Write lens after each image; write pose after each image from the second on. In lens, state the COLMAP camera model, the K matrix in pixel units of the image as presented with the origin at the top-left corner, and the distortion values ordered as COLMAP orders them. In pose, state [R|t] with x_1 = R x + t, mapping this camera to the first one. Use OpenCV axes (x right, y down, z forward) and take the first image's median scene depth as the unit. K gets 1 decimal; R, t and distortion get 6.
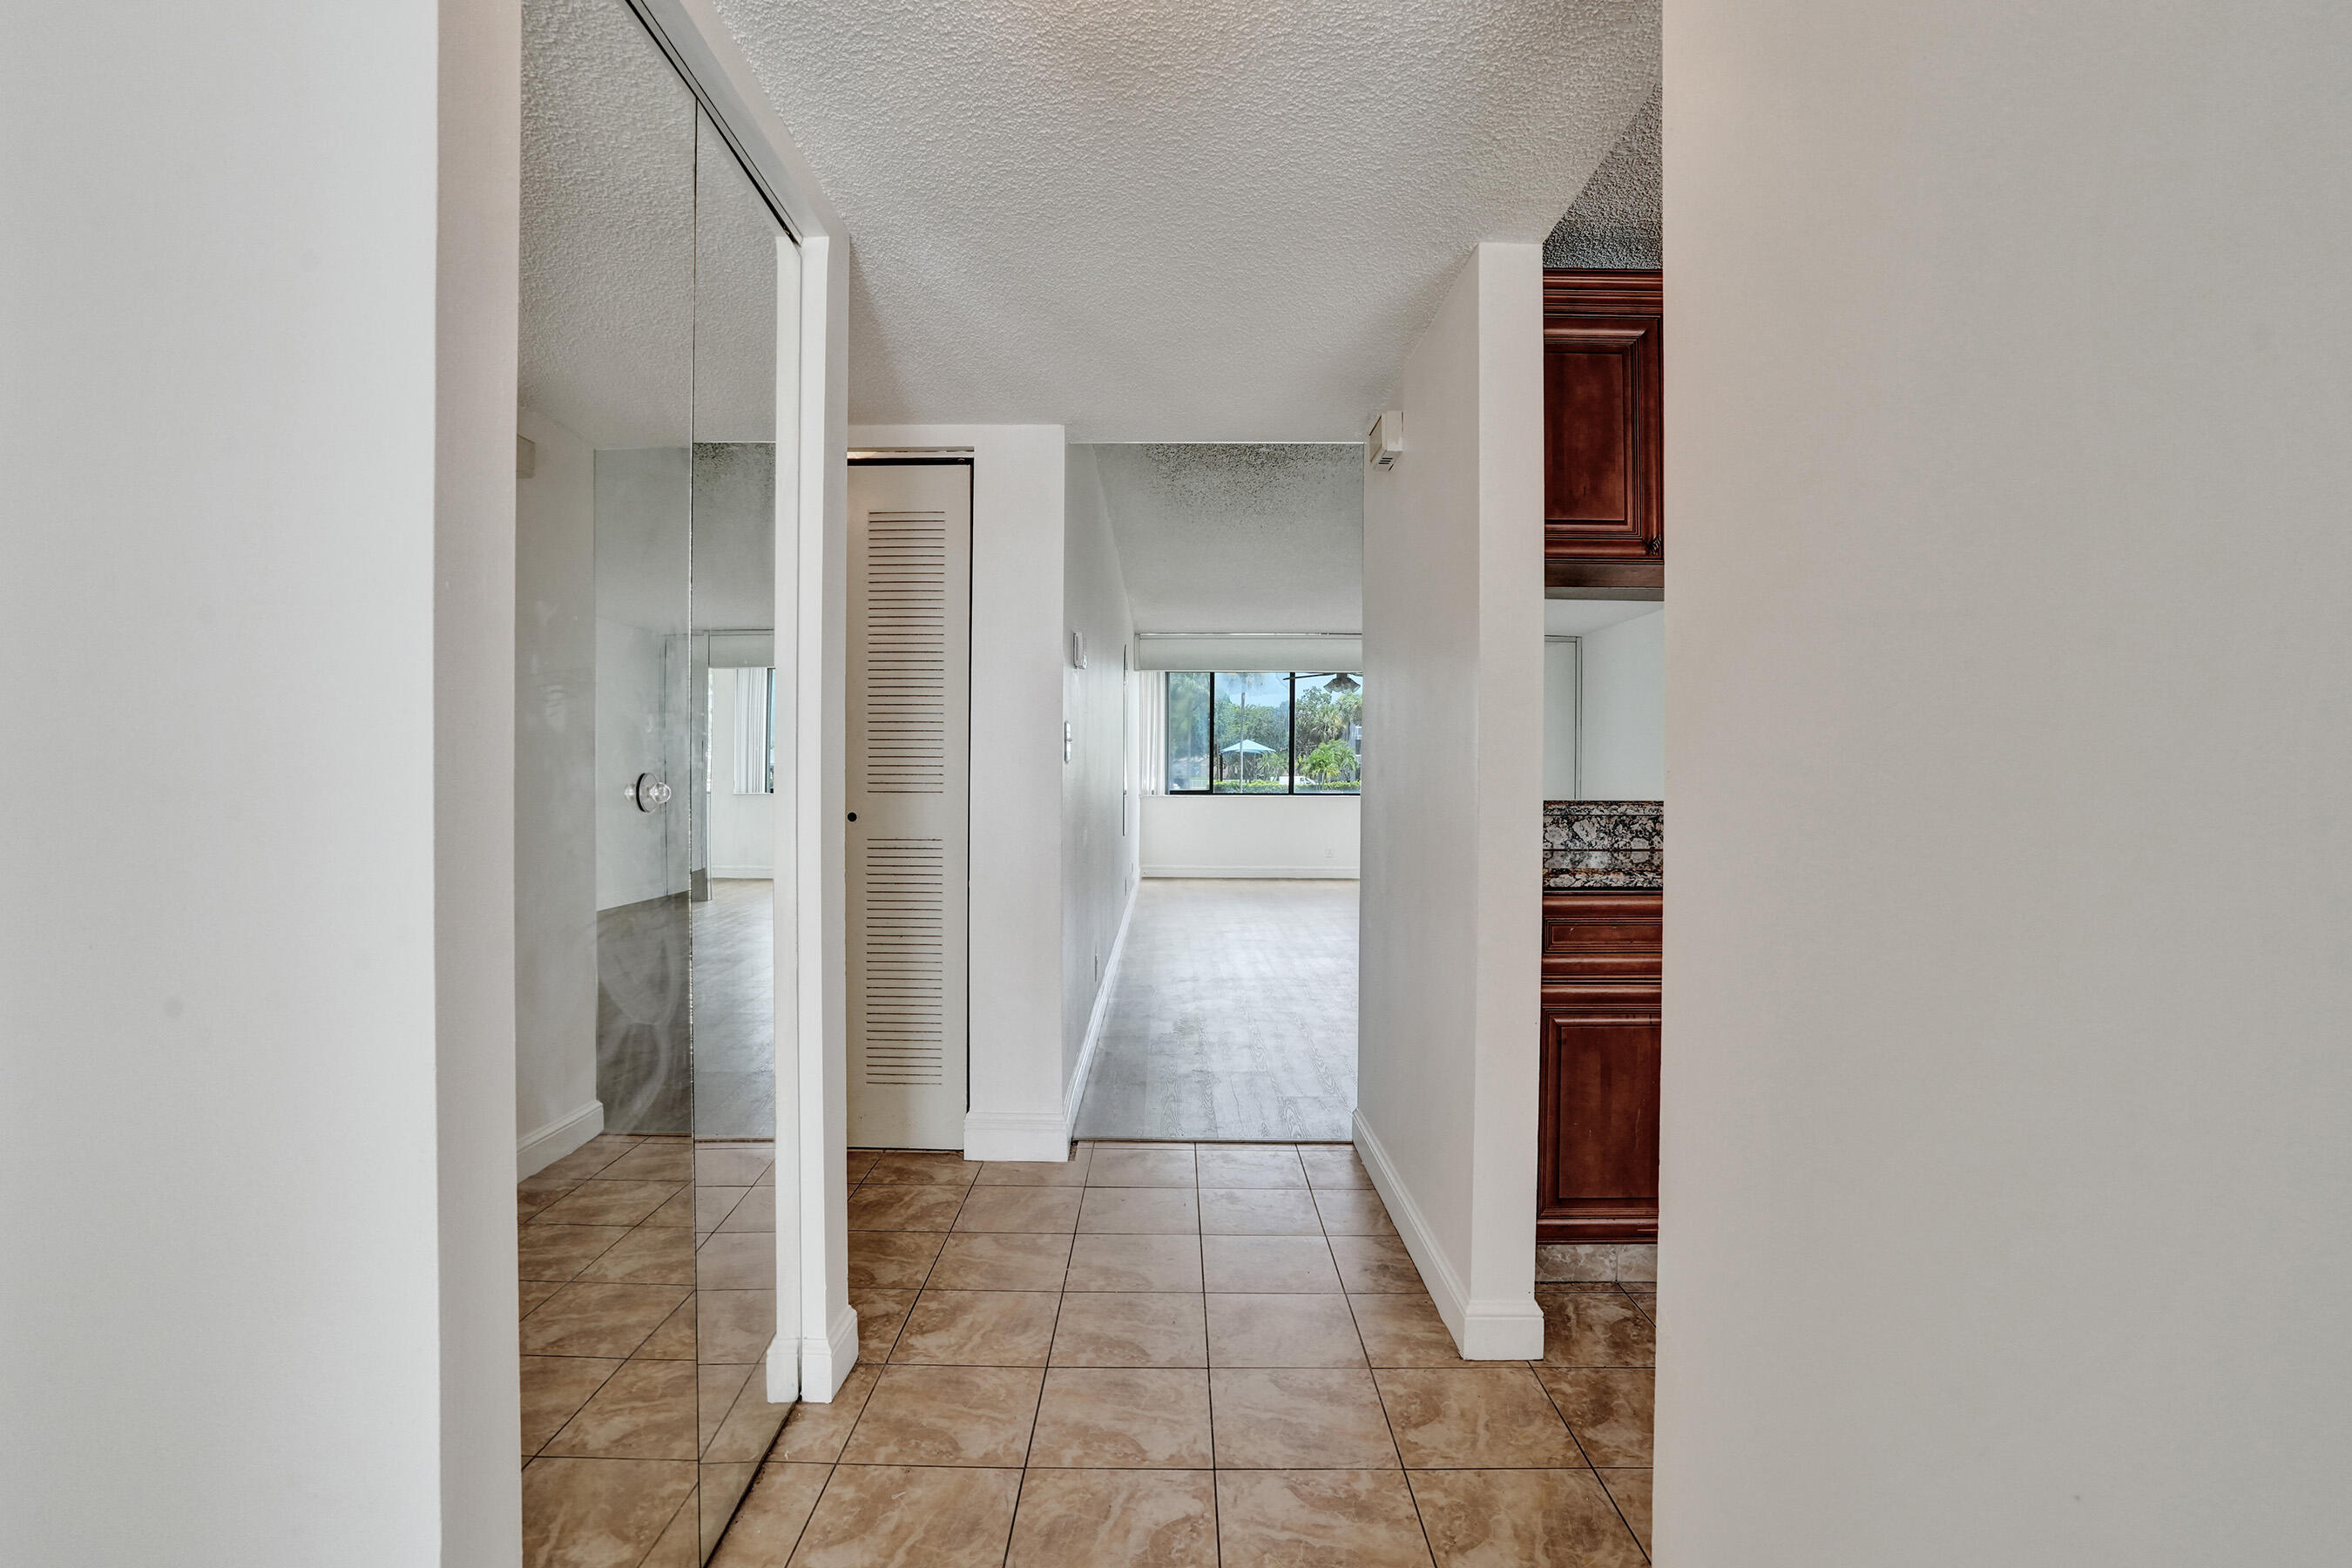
lens RADIAL K [[1105.2, 0, 1176.0], [0, 1105.2, 784.0], [0, 0, 1]] dist [-0.002787, 0.029046]
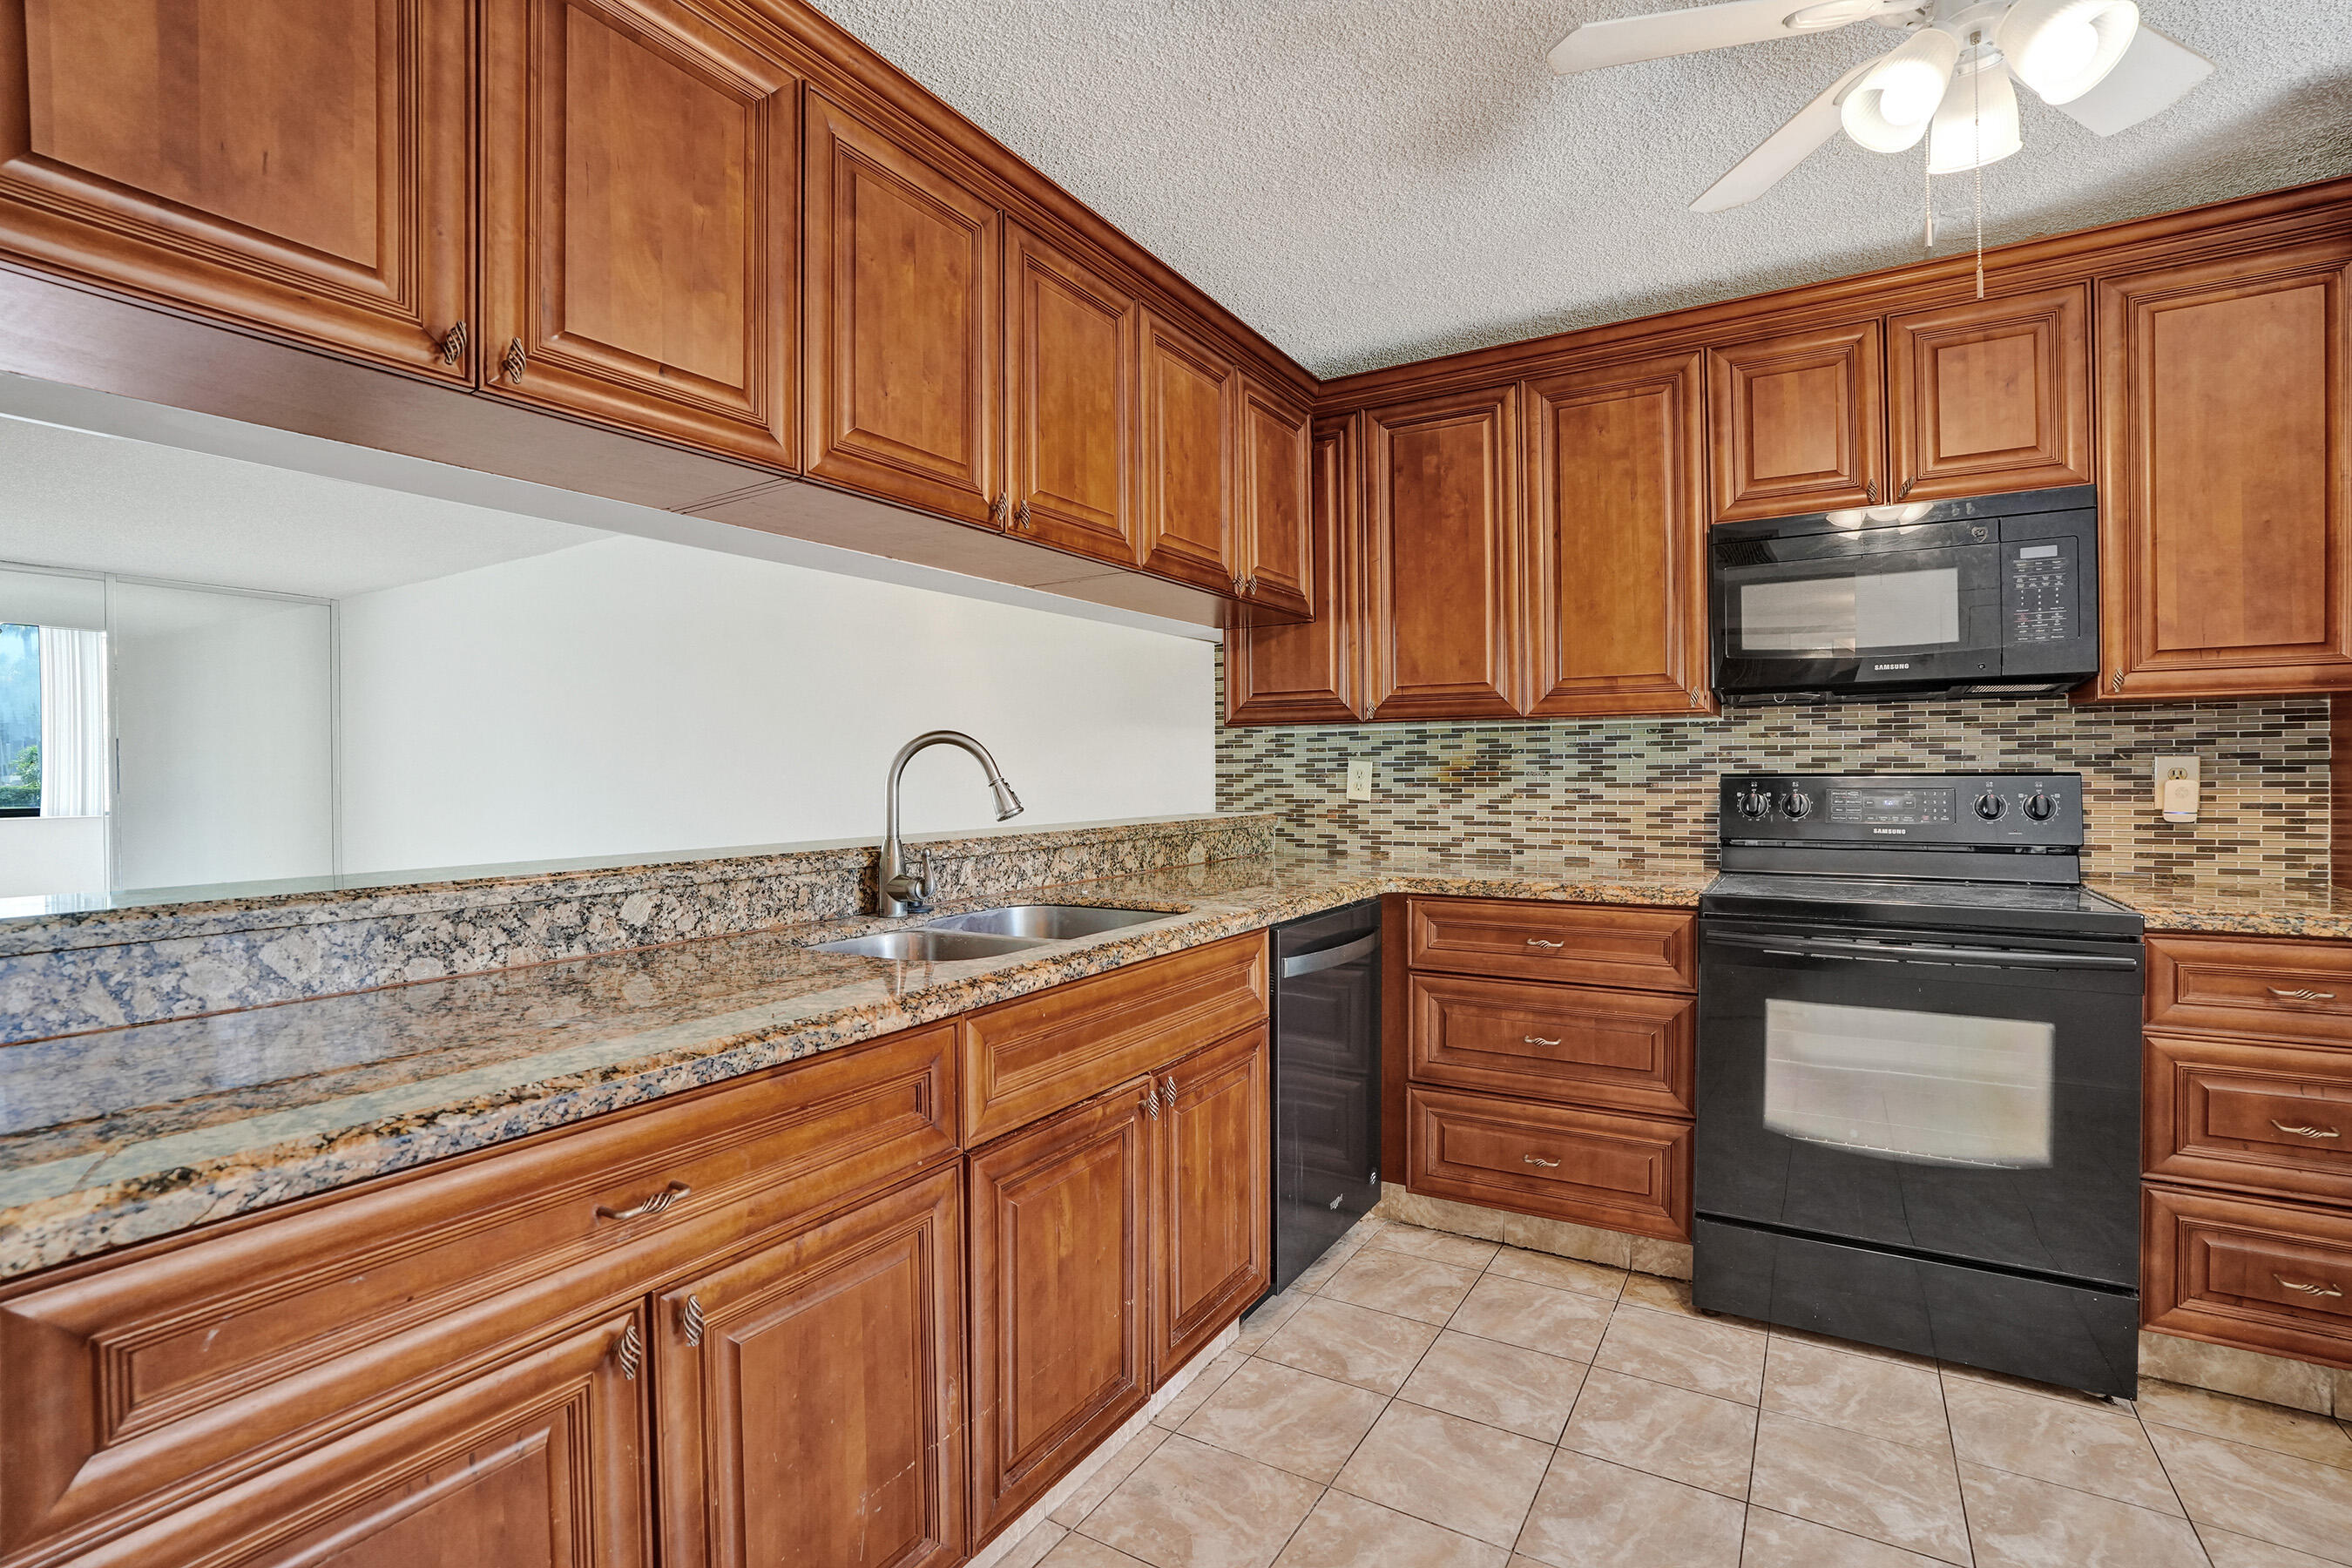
lens RADIAL K [[1100.7, 0, 1174.5], [0, 1100.7, 775.0], [0, 0, 1]] dist [-0.069661, 0.029513]
pose [[0.533391, -0.009811, 0.845812, 0.194991], [0.012616, 0.999914, 0.003642, -0.030913], [-0.845774, 0.008728, 0.533469, 0.460624]]
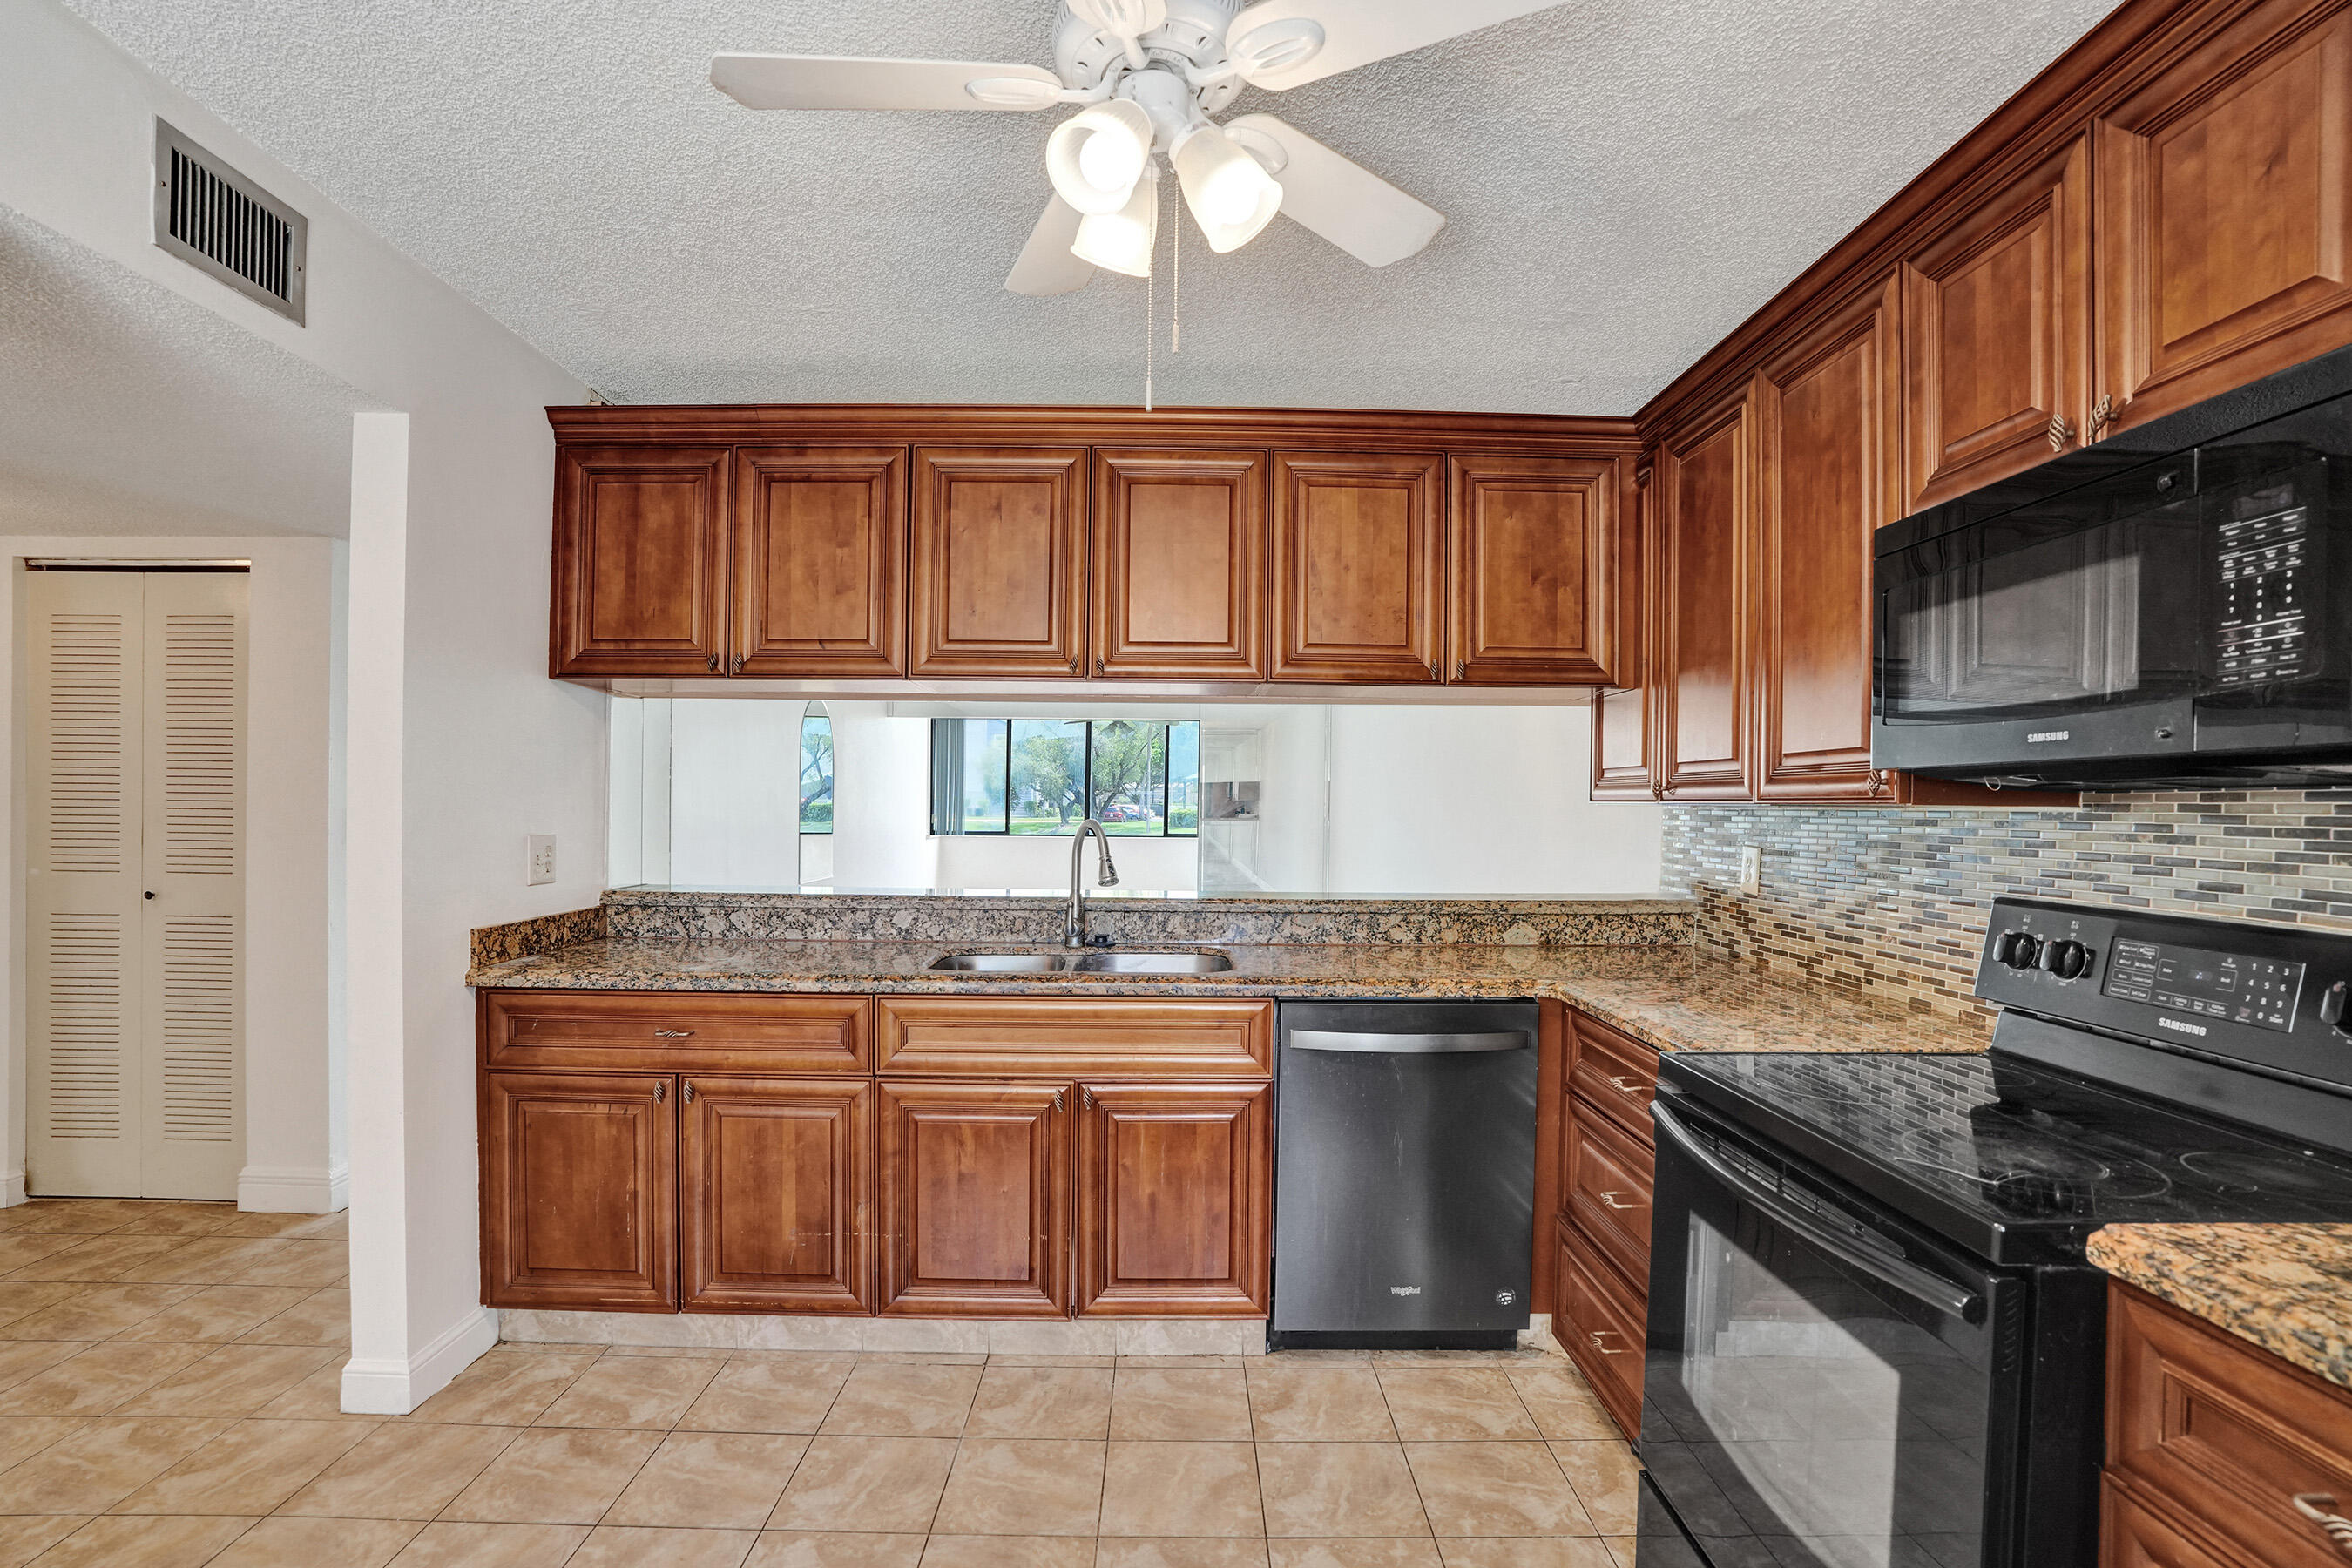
lens RADIAL K [[1121.9, 0, 1178.3], [0, 1121.9, 801.2], [0, 0, 1]] dist [-0.075073, 0.031115]
pose [[0.999889, 0.006791, -0.013288, 0.805252], [-0.006873, 0.999958, -0.006069, -0.069574], [0.013246, 0.006159, 0.999893, -0.057057]]
